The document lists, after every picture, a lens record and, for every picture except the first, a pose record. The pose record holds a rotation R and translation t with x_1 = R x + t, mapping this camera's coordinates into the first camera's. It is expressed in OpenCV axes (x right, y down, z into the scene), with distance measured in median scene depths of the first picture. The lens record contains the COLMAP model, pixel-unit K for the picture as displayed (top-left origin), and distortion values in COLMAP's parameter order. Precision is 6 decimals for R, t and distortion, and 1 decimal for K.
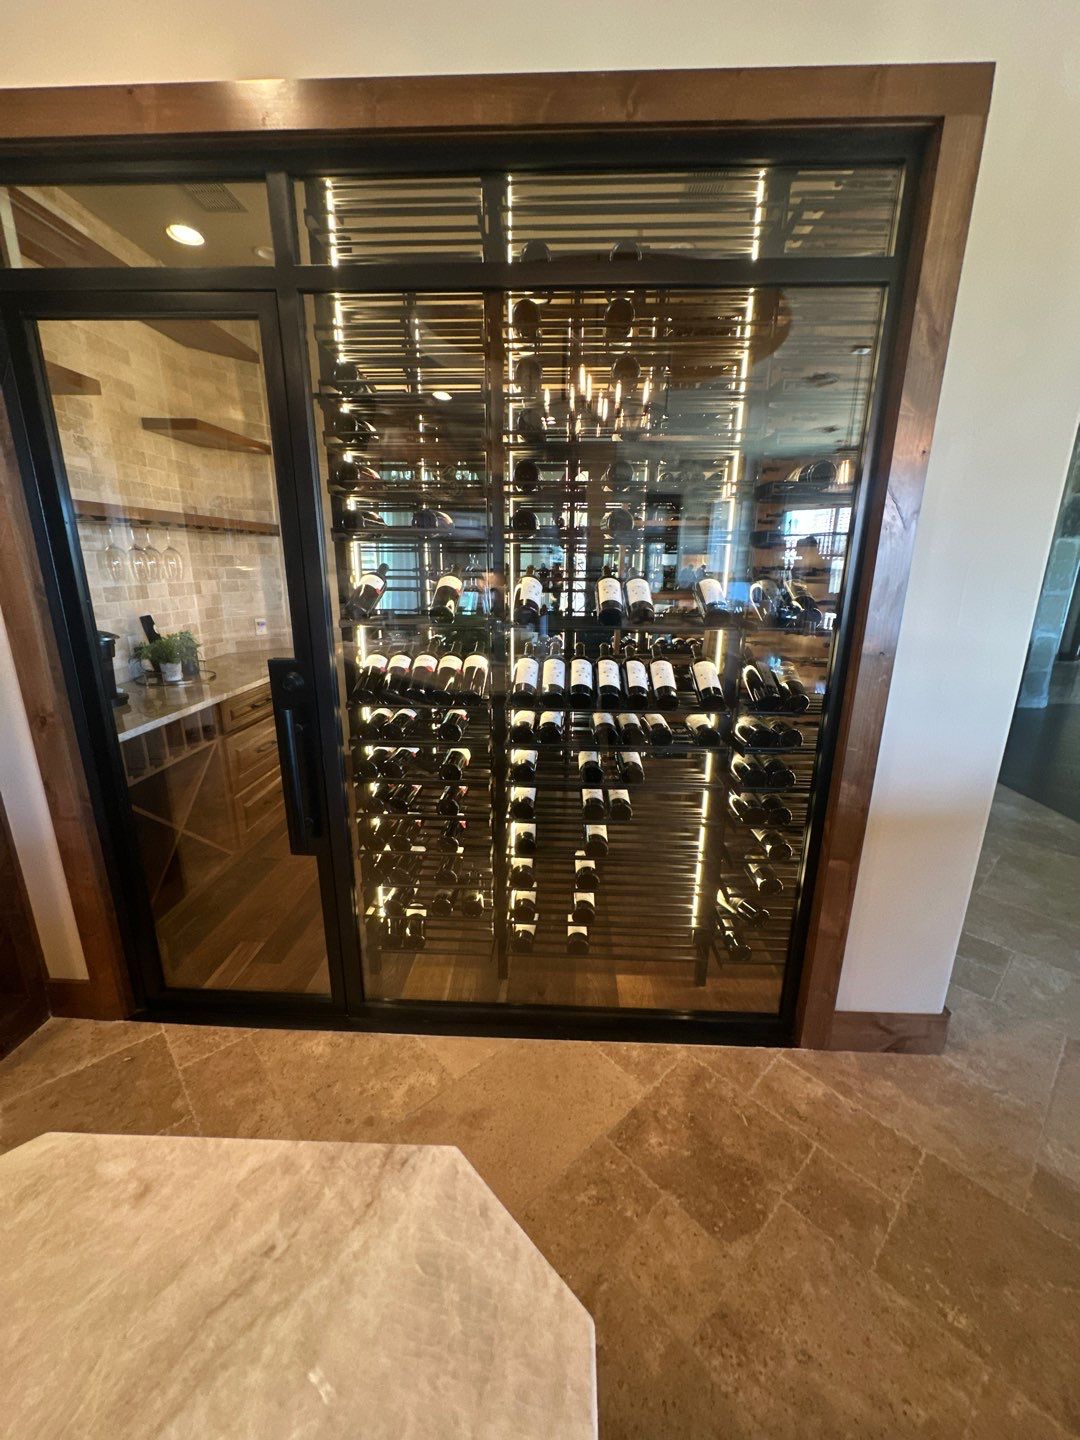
lens RADIAL K [[590.5, 0, 540.0], [0, 590.5, 720.0], [0, 0, 1]] dist [0.013184, 0.000211]
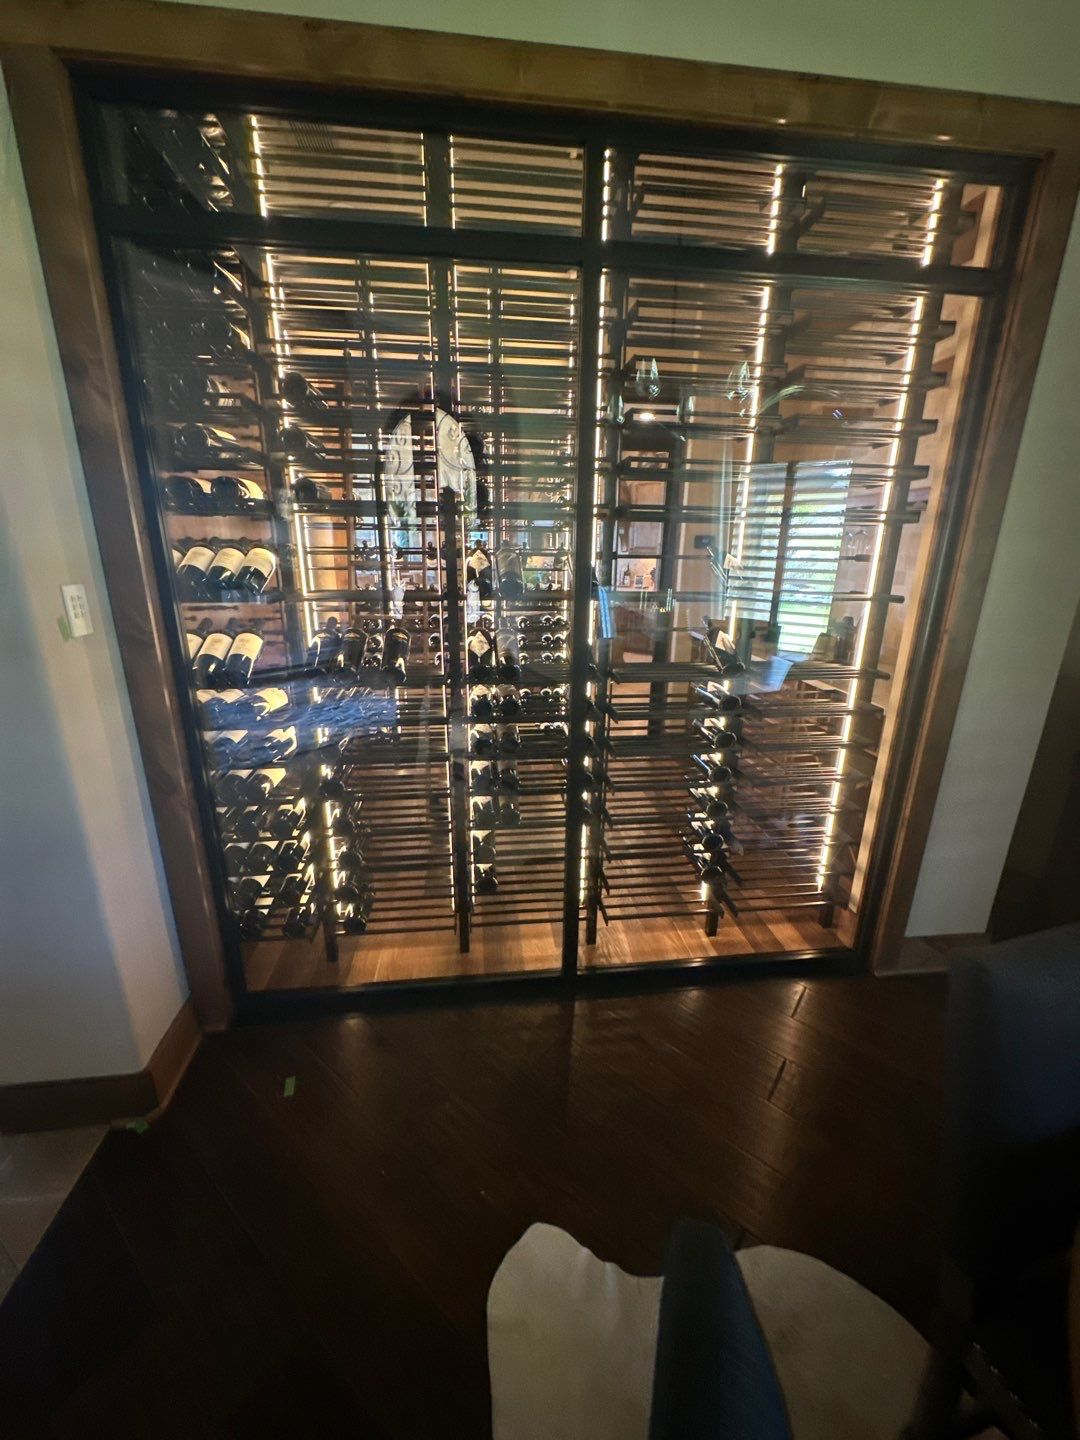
lens RADIAL K [[578.7, 0, 540.0], [0, 578.7, 720.0], [0, 0, 1]] dist [0.002284, 0.000005]
pose [[0.988040, -0.037780, 0.149496, -0.166940], [0.031063, 0.998411, 0.047016, -0.001876], [-0.151034, -0.041810, 0.987644, 0.006586]]
